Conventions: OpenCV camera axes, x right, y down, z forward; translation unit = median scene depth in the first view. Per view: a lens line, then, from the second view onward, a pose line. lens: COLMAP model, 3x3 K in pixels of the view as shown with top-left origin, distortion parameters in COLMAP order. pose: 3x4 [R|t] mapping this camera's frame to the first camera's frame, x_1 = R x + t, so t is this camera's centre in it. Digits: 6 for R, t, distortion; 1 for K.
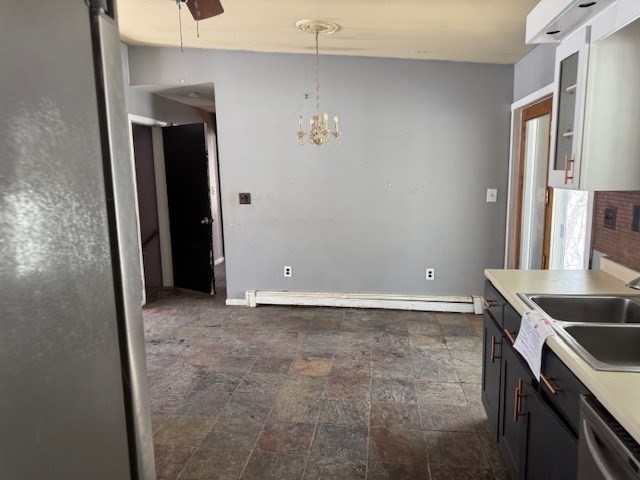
lens RADIAL K [[450.7, 0, 321.9], [0, 450.7, 240.0], [0, 0, 1]] dist [0.006685, 0.000600]
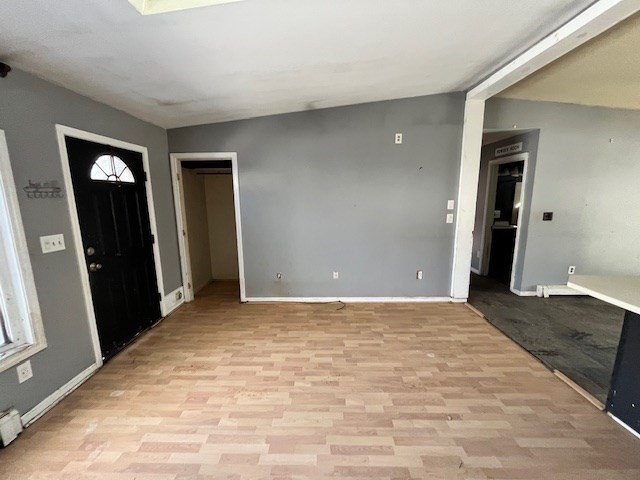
lens RADIAL K [[259.4, 0, 315.9], [0, 259.4, 239.2], [0, 0, 1]] dist [-0.001539, 0.000366]
pose [[0.992220, -0.020064, 0.122866, -1.282327], [0.018156, 0.999697, 0.016633, -0.067765], [-0.123162, -0.014273, 0.992284, 0.445392]]
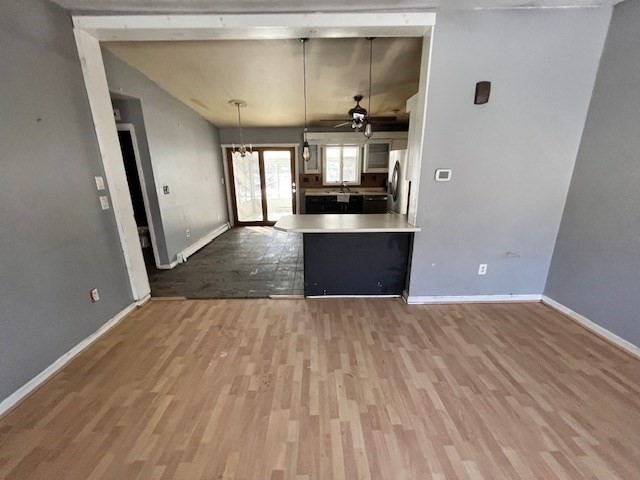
lens RADIAL K [[259.4, 0, 316.8], [0, 259.4, 237.7], [0, 0, 1]] dist [-0.001539, 0.000366]
pose [[-0.157932, -0.249388, 0.955439, -1.445867], [0.164232, 0.947471, 0.274456, -0.130389], [-0.973697, 0.200259, -0.108679, 0.896065]]
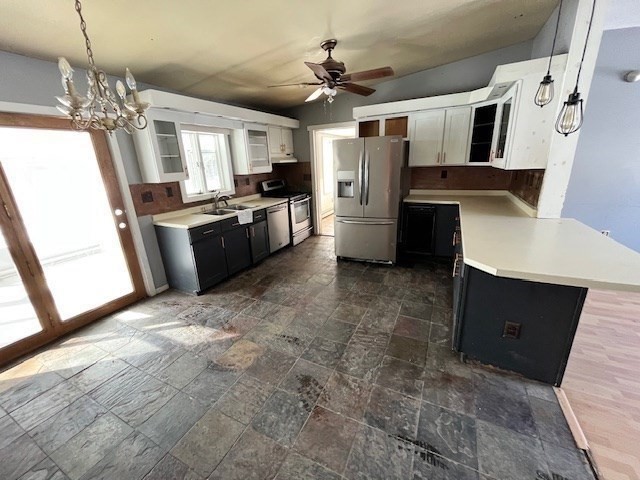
lens RADIAL K [[259.4, 0, 316.7], [0, 259.4, 238.9], [0, 0, 1]] dist [-0.001539, 0.000366]
pose [[-0.942604, -0.039691, 0.331546, -0.377439], [0.110669, 0.899656, 0.422341, -0.206307], [-0.315040, 0.434792, -0.843626, 1.308229]]
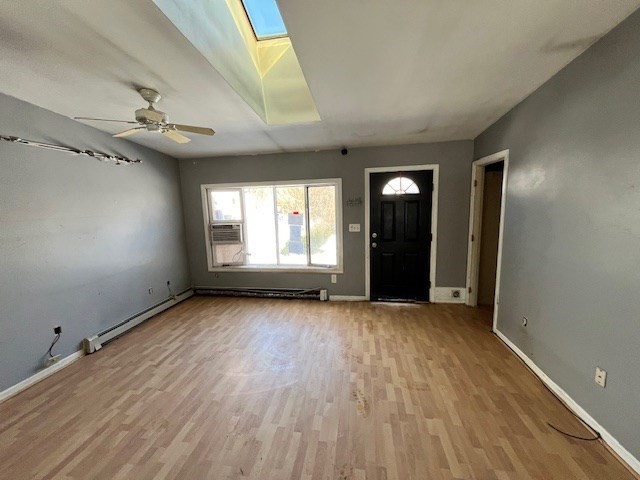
lens RADIAL K [[259.4, 0, 318.7], [0, 259.4, 241.2], [0, 0, 1]] dist [-0.001539, 0.000366]
pose [[-0.014142, 0.159863, -0.987038, -0.634247], [-0.119967, 0.979735, 0.160399, -0.166287], [0.992677, 0.120680, 0.005323, 0.906277]]
